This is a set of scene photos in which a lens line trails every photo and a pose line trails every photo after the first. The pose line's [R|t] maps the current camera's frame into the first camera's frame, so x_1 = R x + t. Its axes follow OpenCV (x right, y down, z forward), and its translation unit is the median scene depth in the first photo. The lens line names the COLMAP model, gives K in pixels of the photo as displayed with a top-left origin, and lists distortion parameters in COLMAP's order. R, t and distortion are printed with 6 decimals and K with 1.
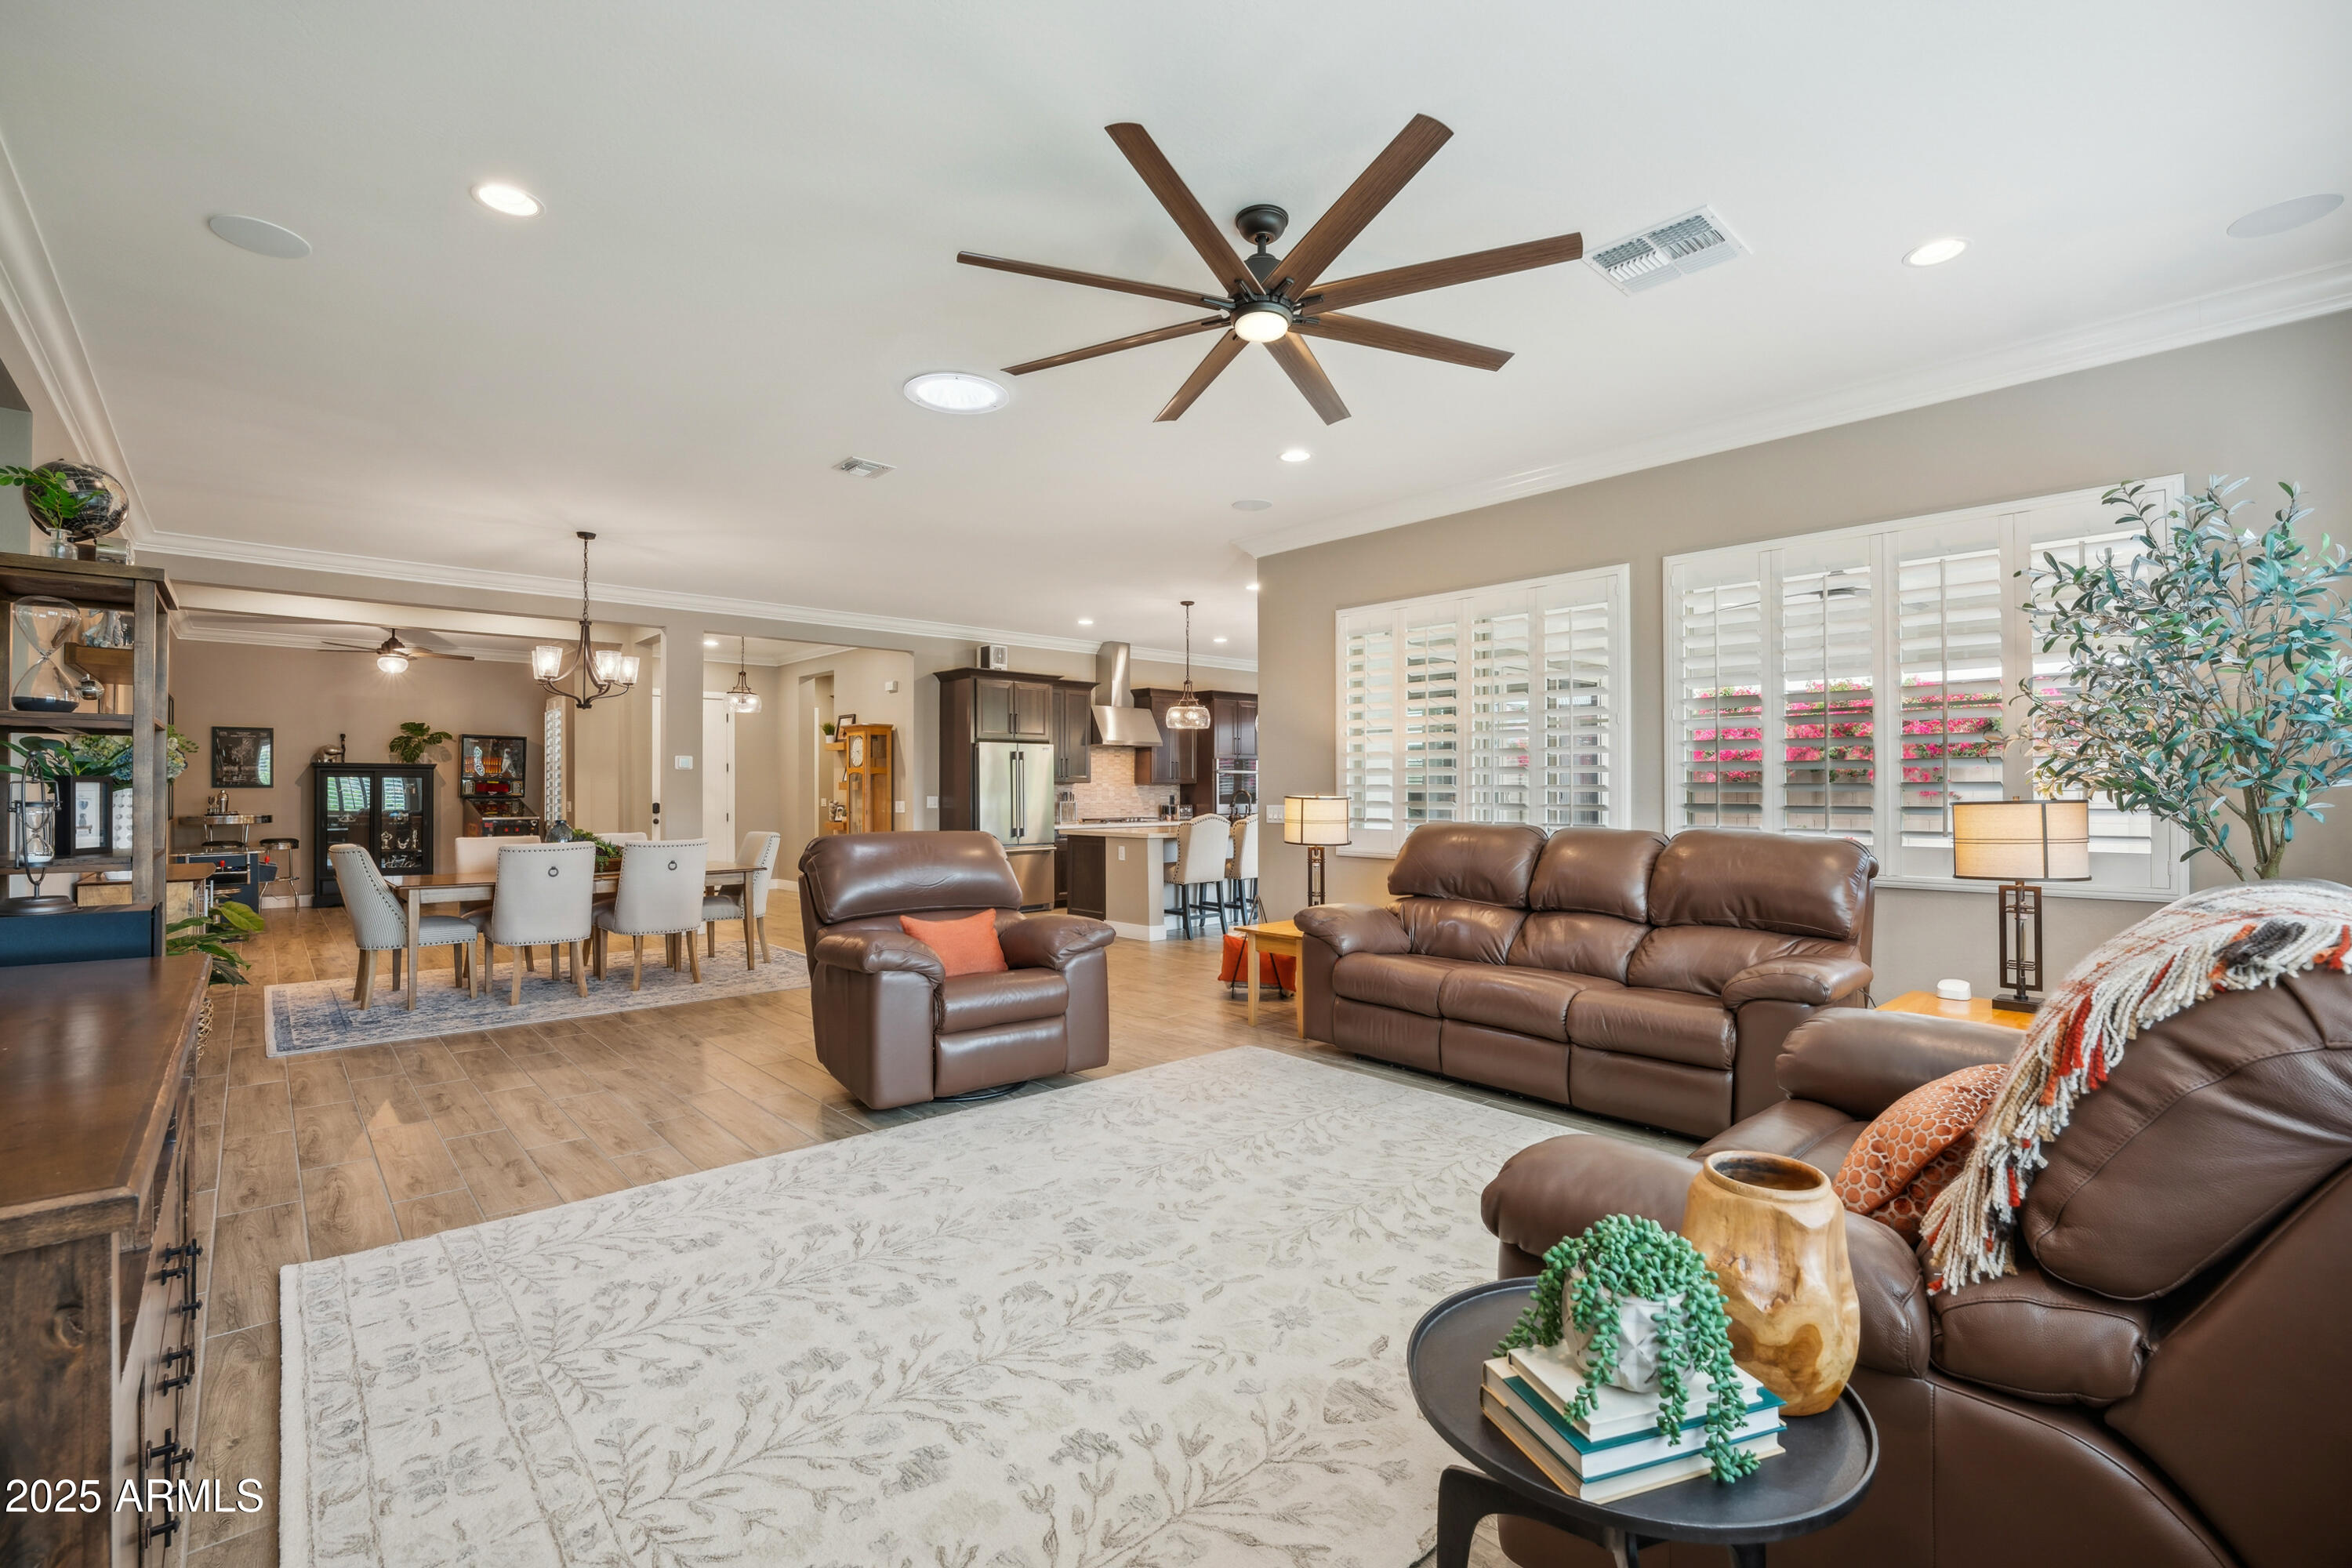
lens RADIAL K [[1015.0, 0, 1176.0], [0, 1015.0, 784.0], [0, 0, 1]] dist [-0.000482, -0.000101]
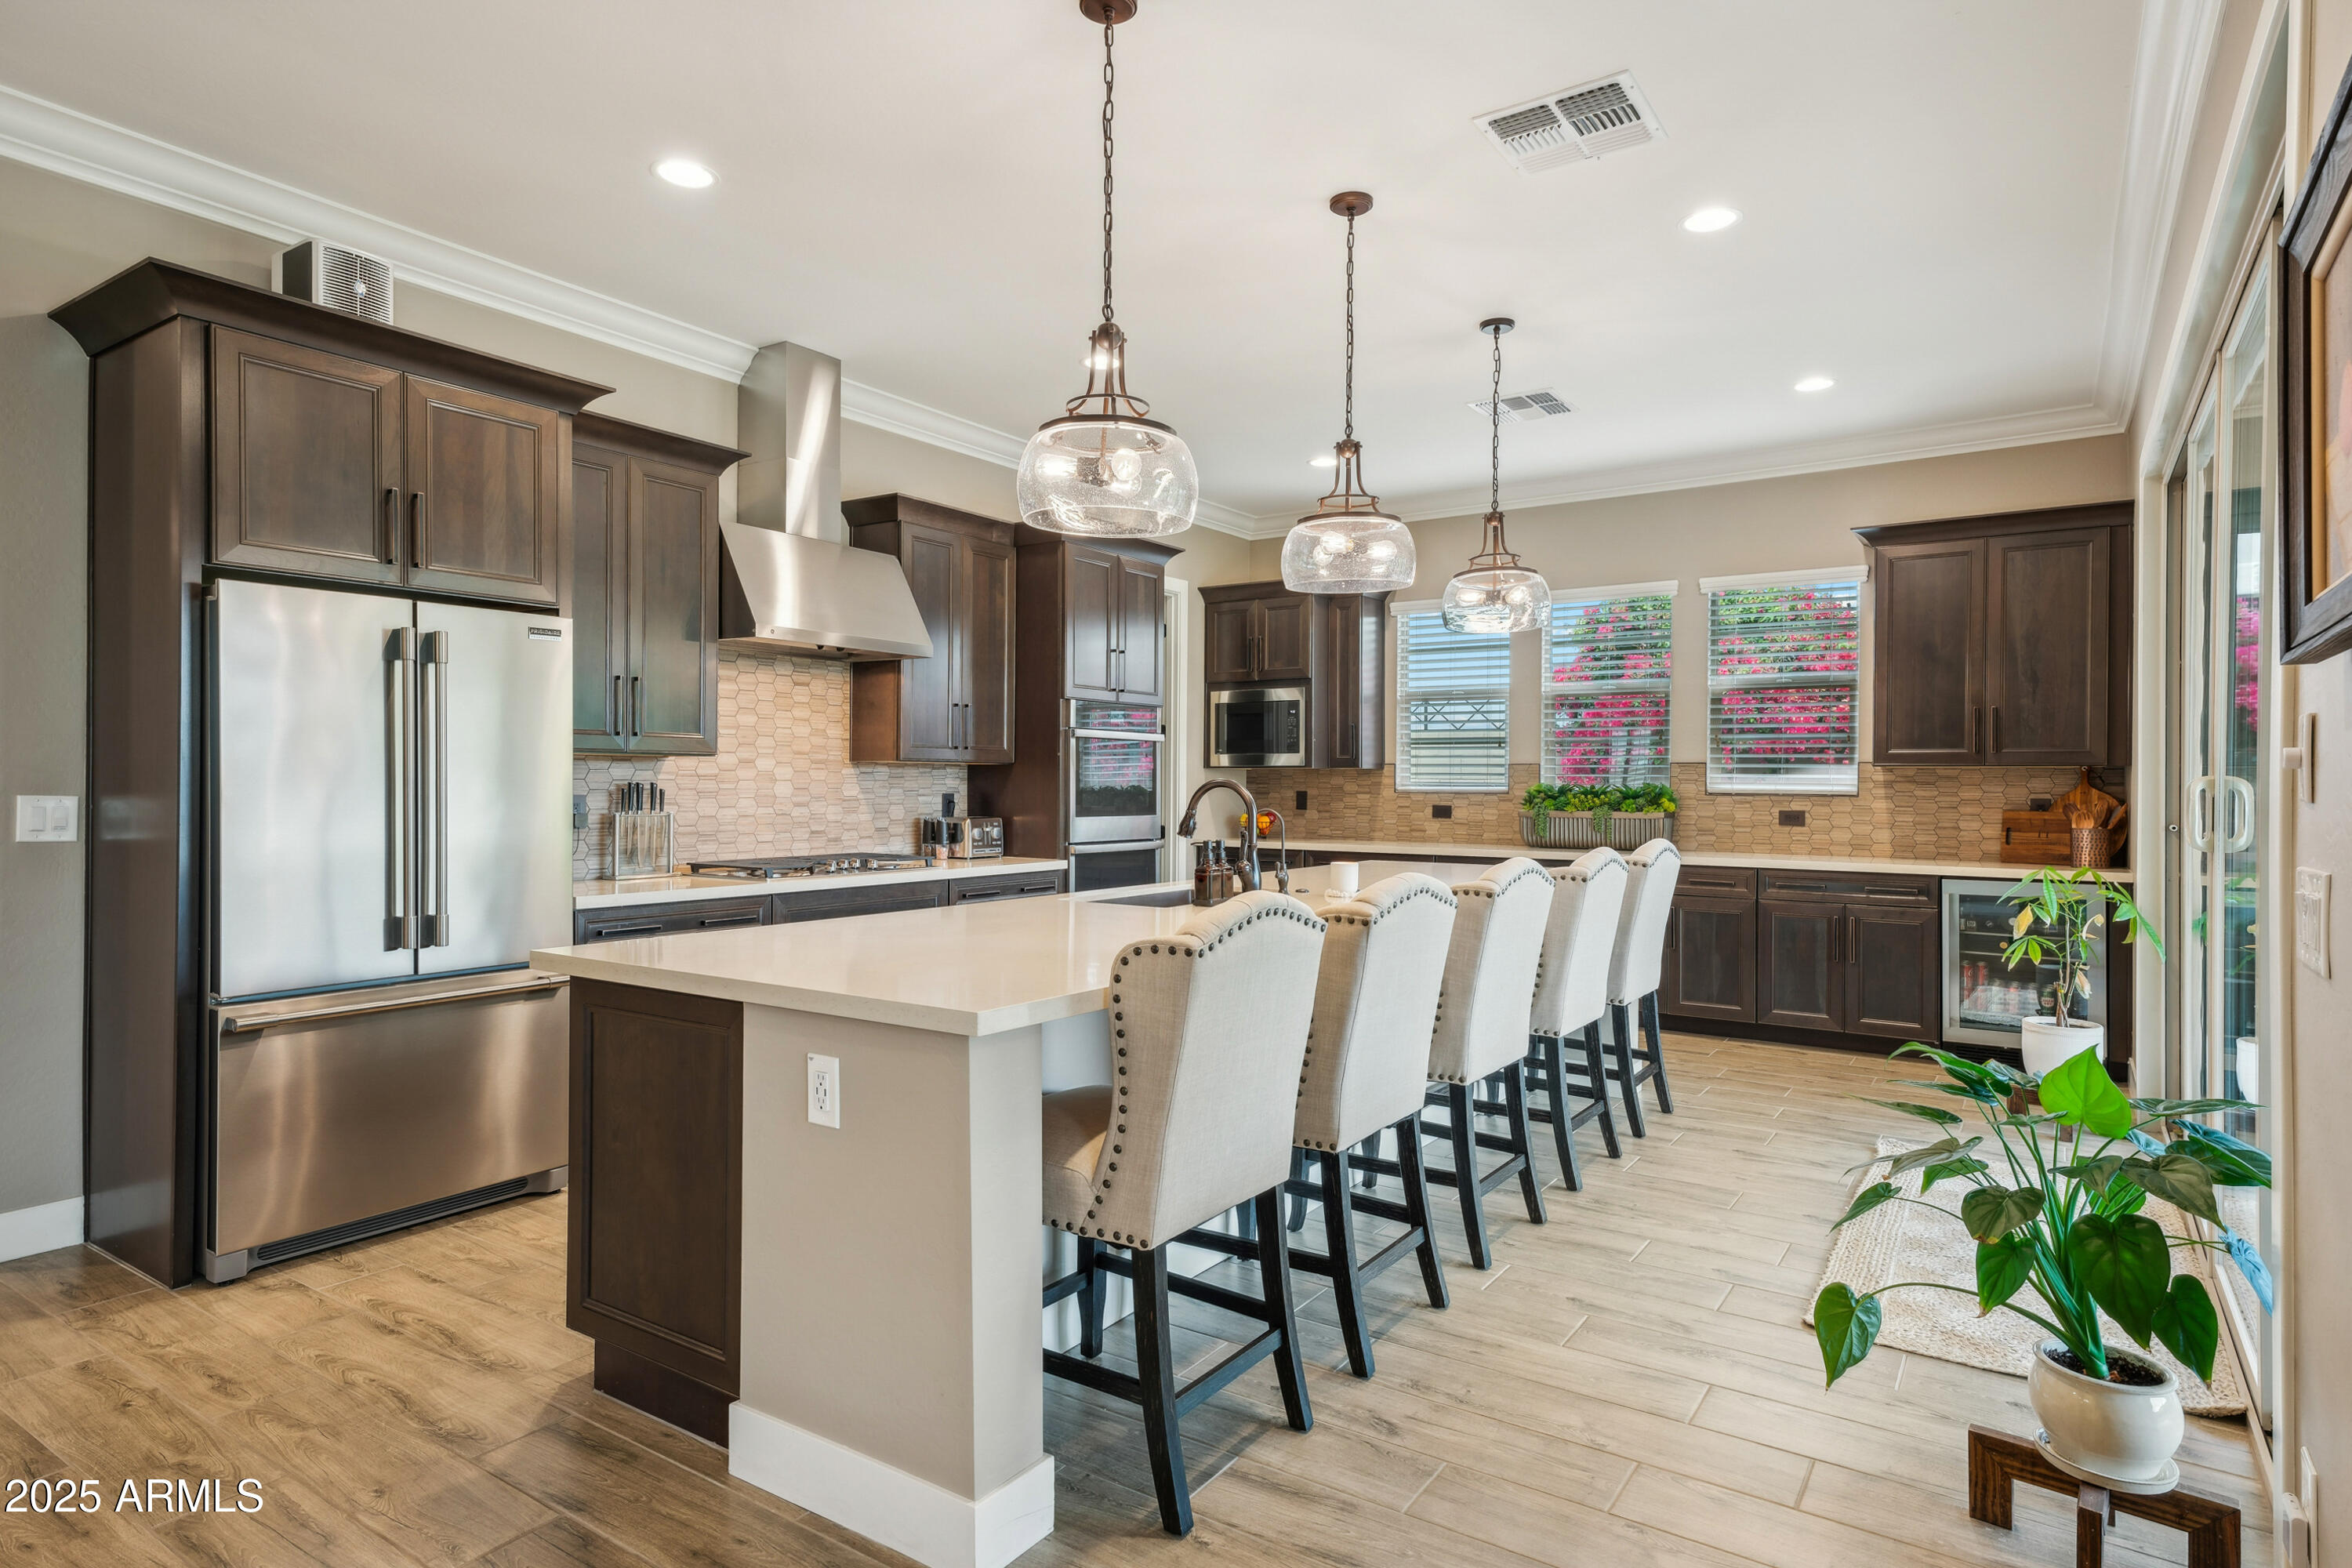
lens RADIAL K [[1288.9, 0, 1176.0], [0, 1288.9, 784.0], [0, 0, 1]] dist [0.000107, 0.000278]
pose [[0.974420, 0.006429, 0.224643, -0.033135], [-0.008428, 0.999933, 0.007943, 0.003375], [-0.224577, -0.009633, 0.974409, 0.563057]]
